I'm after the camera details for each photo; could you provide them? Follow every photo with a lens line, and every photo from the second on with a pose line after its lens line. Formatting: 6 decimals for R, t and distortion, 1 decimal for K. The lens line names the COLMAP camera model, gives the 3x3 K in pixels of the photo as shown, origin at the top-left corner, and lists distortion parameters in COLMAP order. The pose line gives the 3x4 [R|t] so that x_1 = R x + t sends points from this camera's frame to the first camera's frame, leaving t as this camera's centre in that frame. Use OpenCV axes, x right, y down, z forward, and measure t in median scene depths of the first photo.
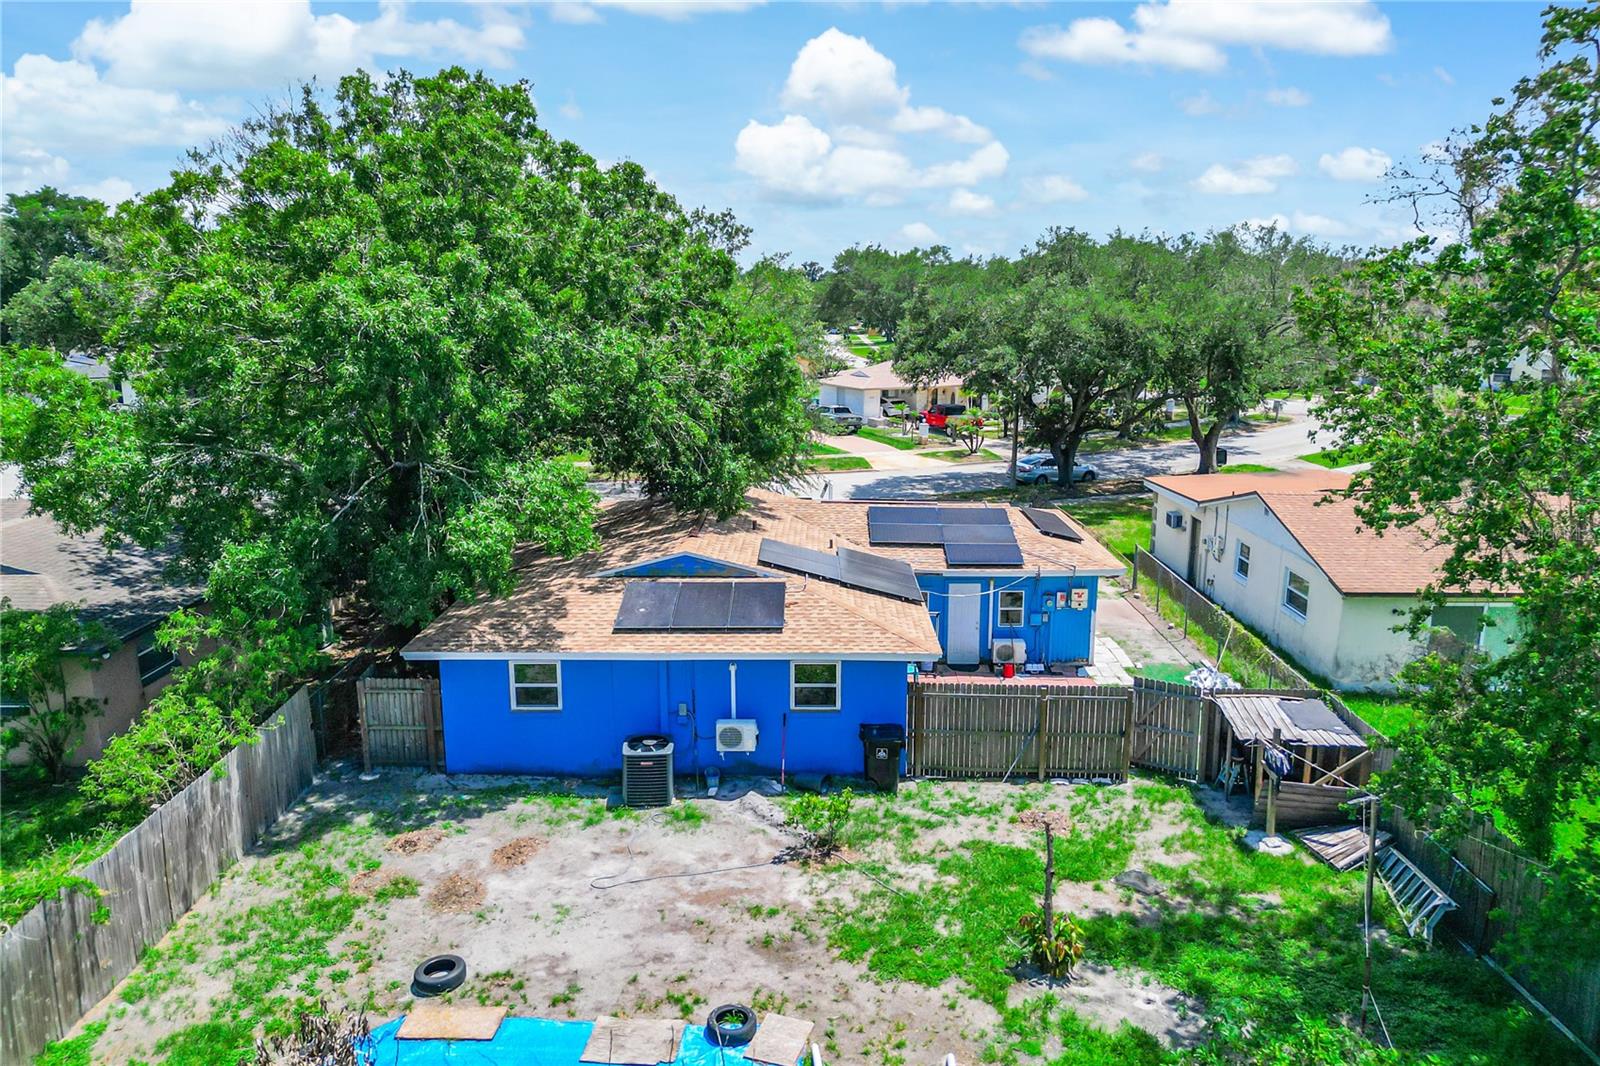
lens RADIAL K [[1125.9, 0, 806.4], [0, 1125.9, 534.0], [0, 0, 1]] dist [0.038206, -0.034556]
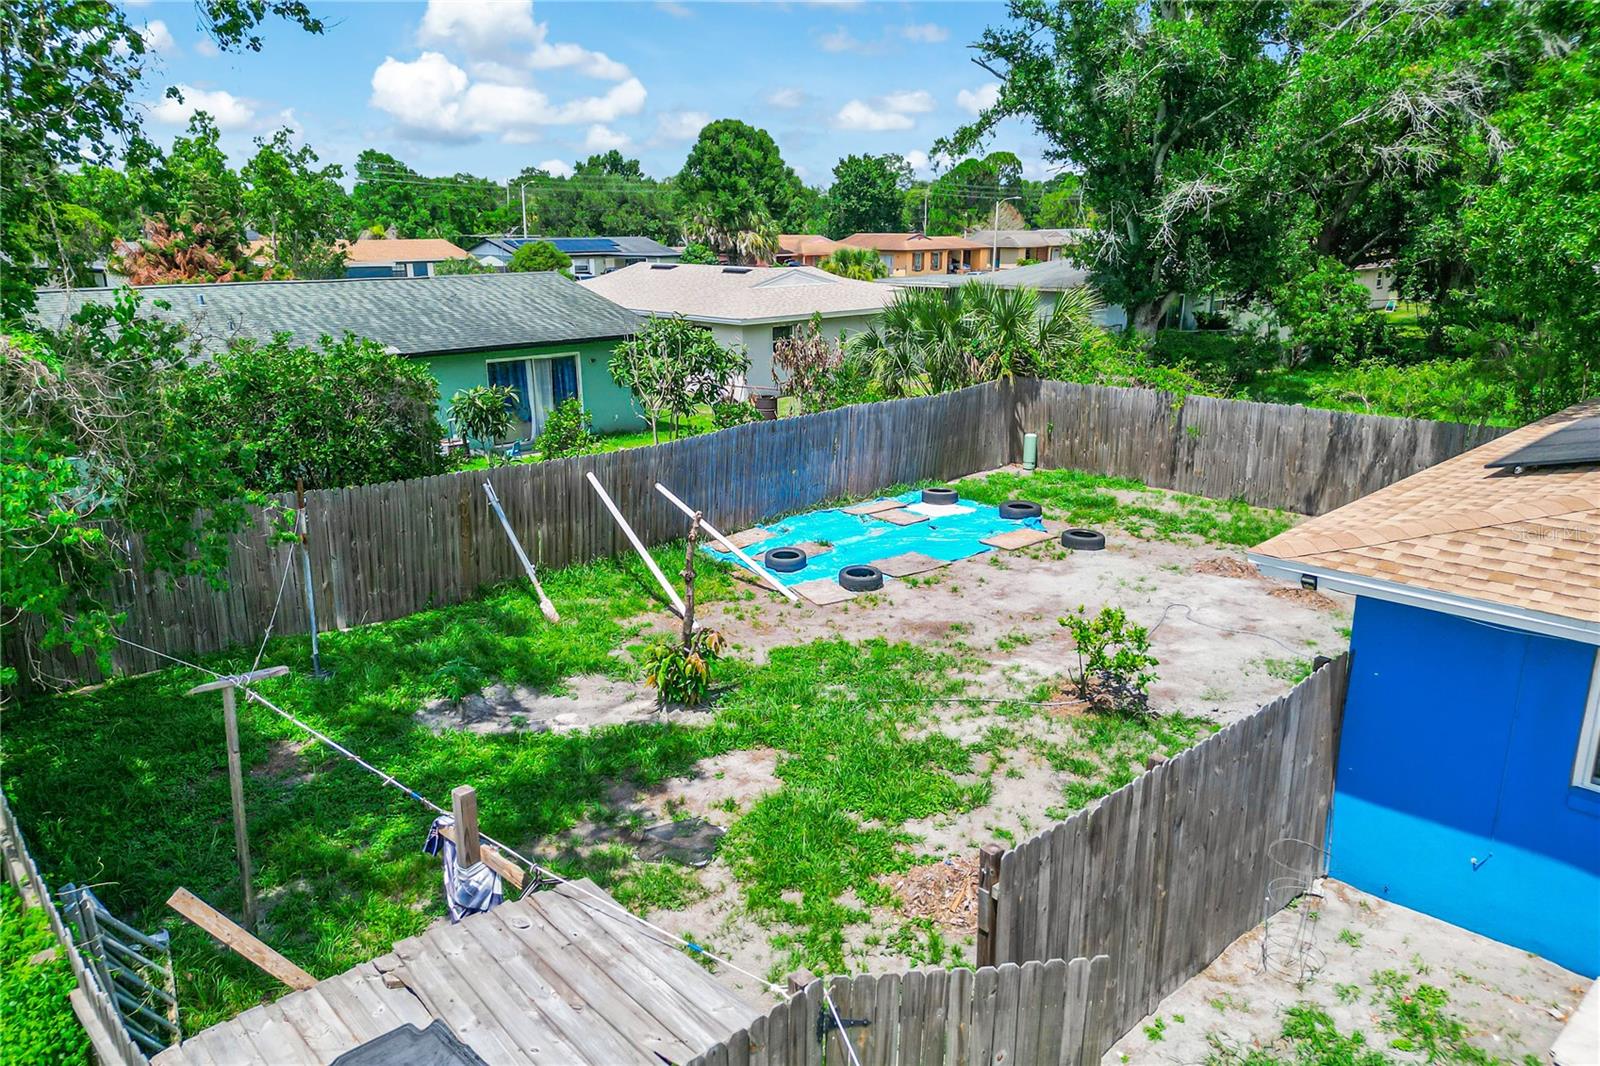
lens RADIAL K [[1125.9, 0, 802.4], [0, 1125.9, 526.2], [0, 0, 1]] dist [0.038206, -0.034556]
pose [[-0.709709, 0.194237, -0.677190, 0.537152], [-0.140940, 0.902662, 0.406617, -0.048045], [0.690253, 0.384023, -0.613251, 1.200281]]
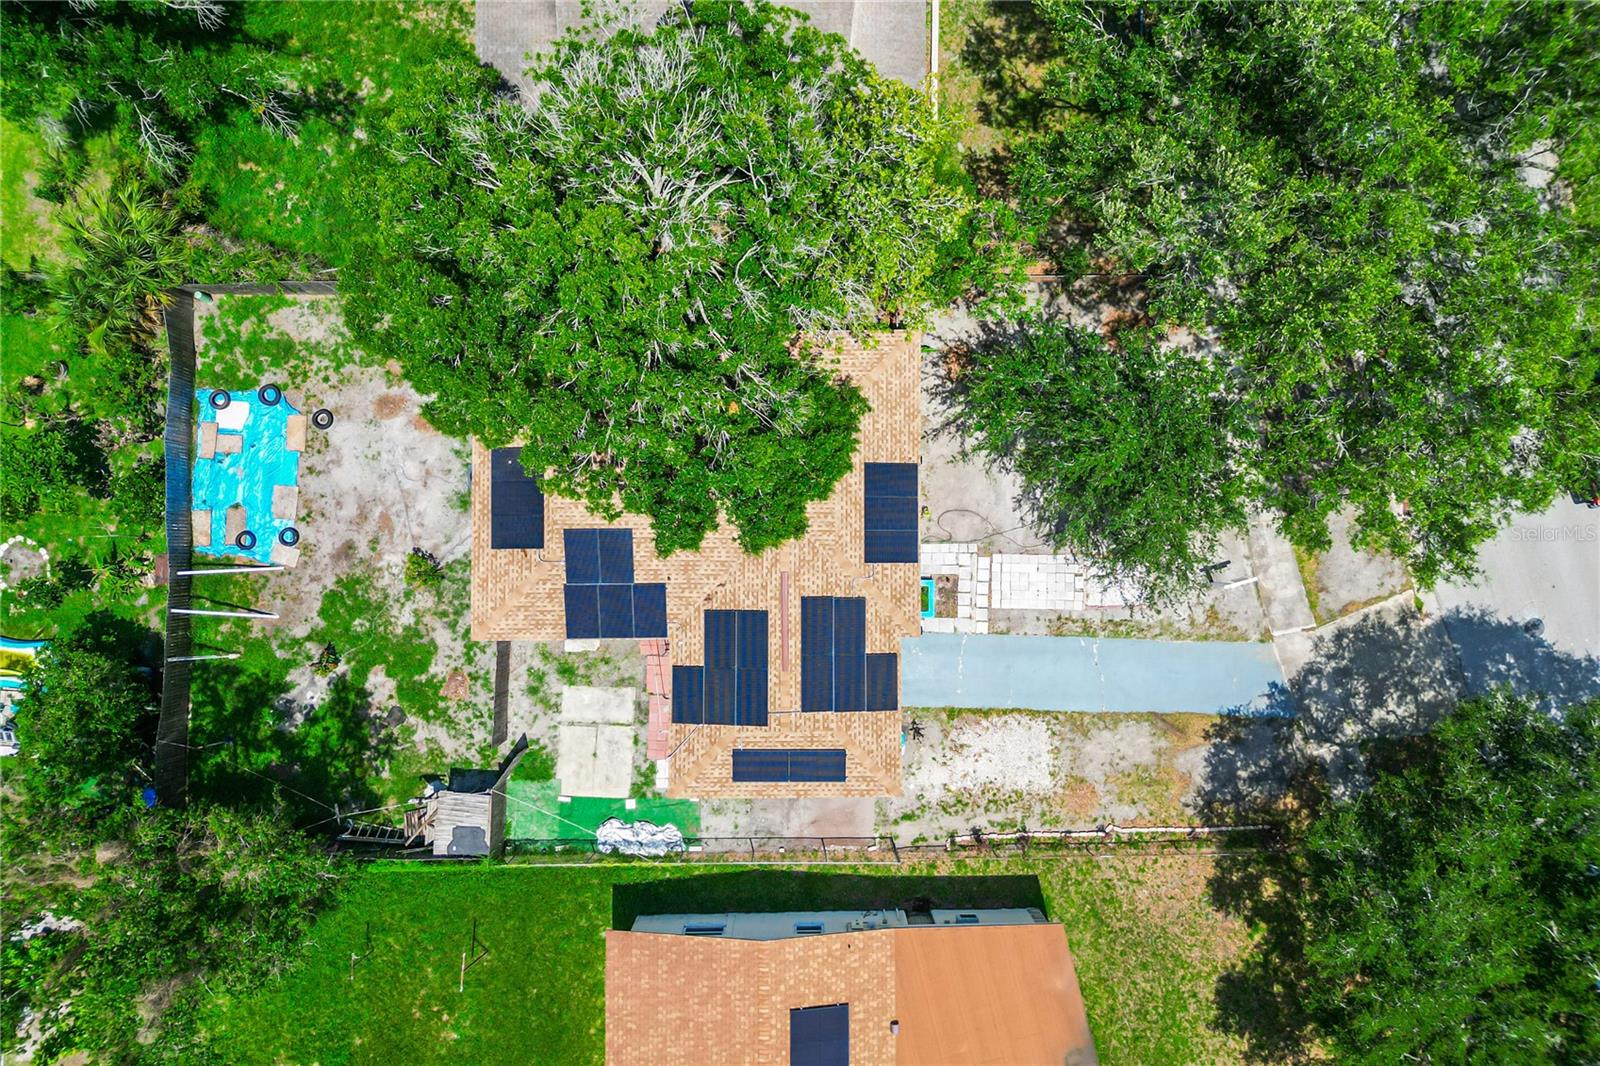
lens RADIAL K [[1125.9, 0, 799.0], [0, 1125.9, 537.8], [0, 0, 1]] dist [0.038206, -0.034556]
pose [[0.010360, 0.999548, -0.028219, 0.018104], [-0.218824, 0.029803, 0.975309, -1.821720], [0.975709, -0.003929, 0.219034, 1.174224]]
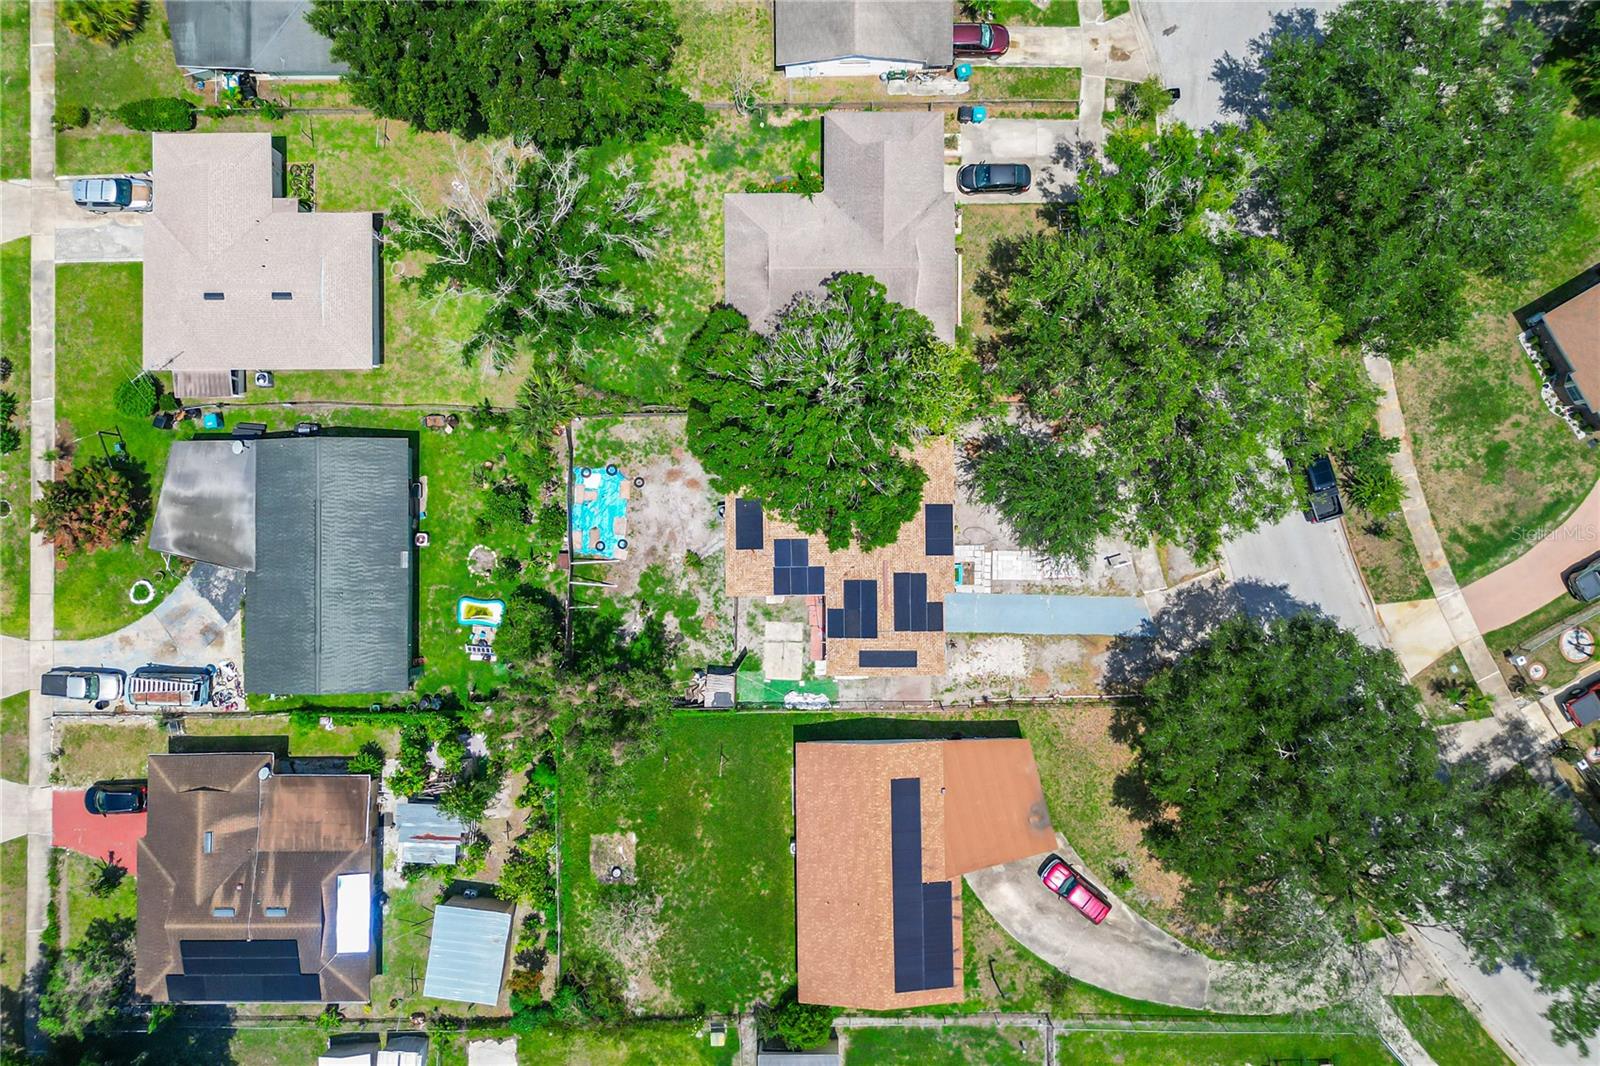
lens RADIAL K [[1125.9, 0, 801.0], [0, 1125.9, 534.1], [0, 0, 1]] dist [0.038206, -0.034556]
pose [[0.017031, 0.999365, -0.031285, 0.045284], [-0.194630, 0.034005, 0.980287, -3.516977], [0.980729, -0.010606, 0.195086, 0.584615]]
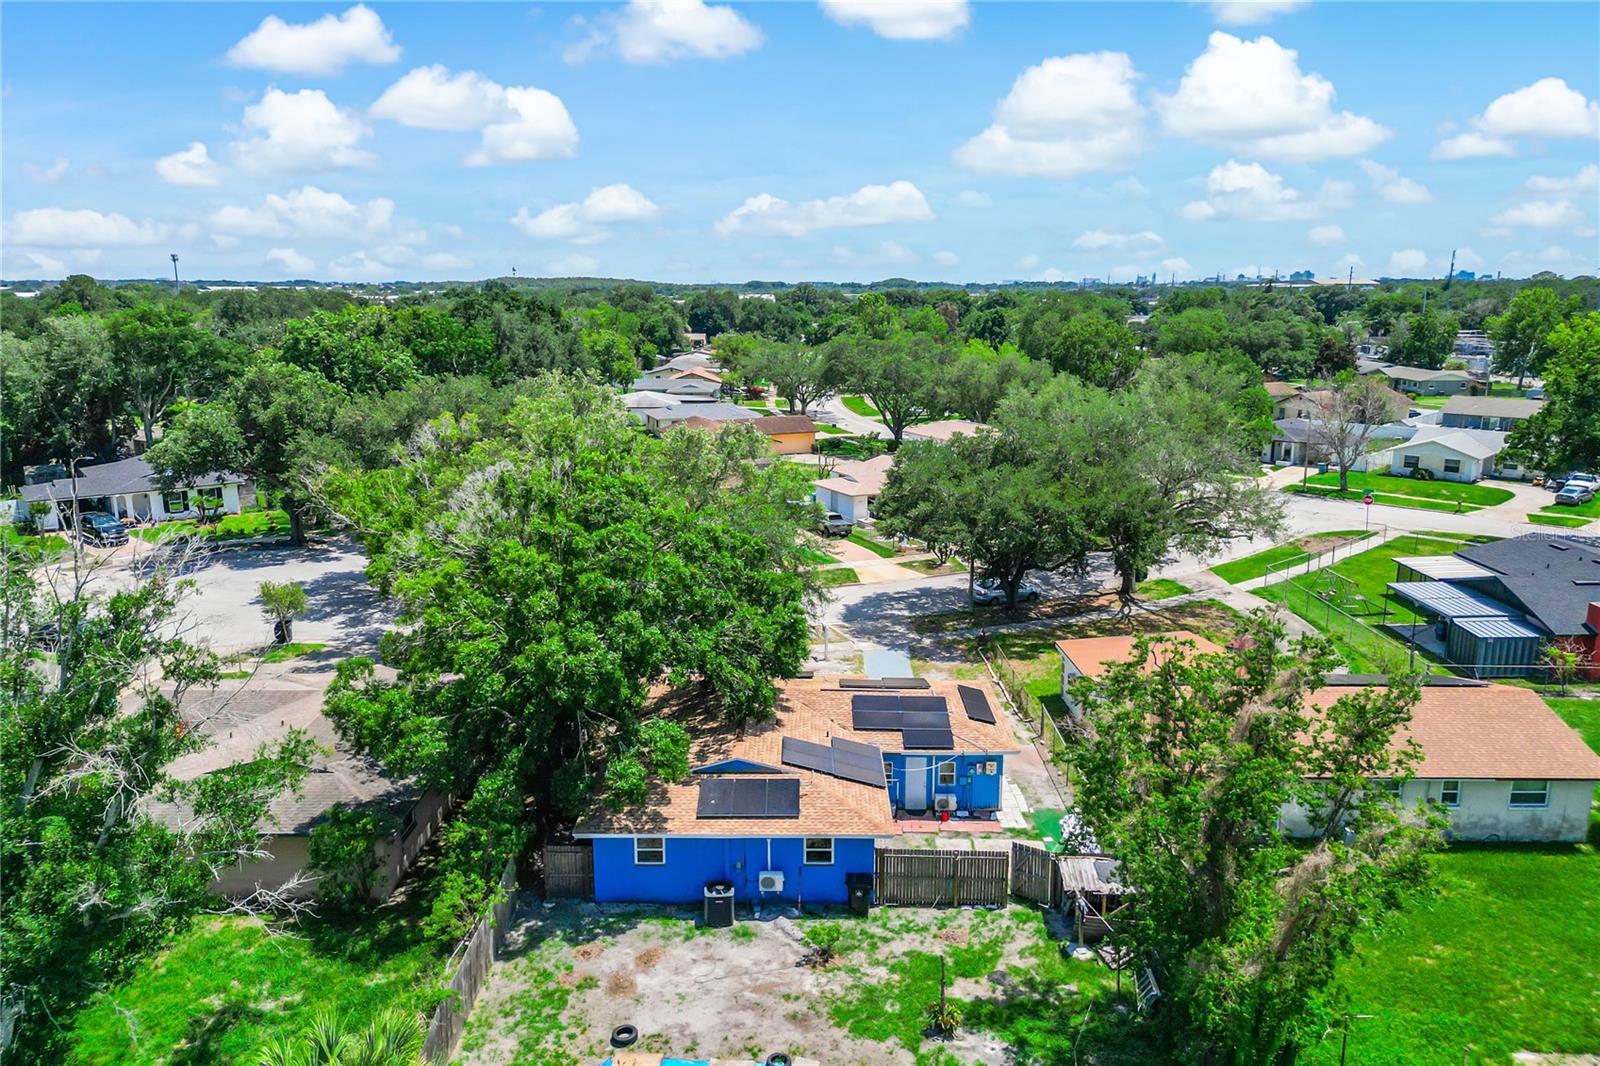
lens RADIAL K [[1125.9, 0, 805.0], [0, 1125.9, 523.8], [0, 0, 1]] dist [0.038206, -0.034556]
pose [[0.999990, -0.000558, 0.004411, -0.021389], [0.000590, 0.999973, -0.007261, -0.366082], [-0.004407, 0.007263, 0.999964, -0.730738]]
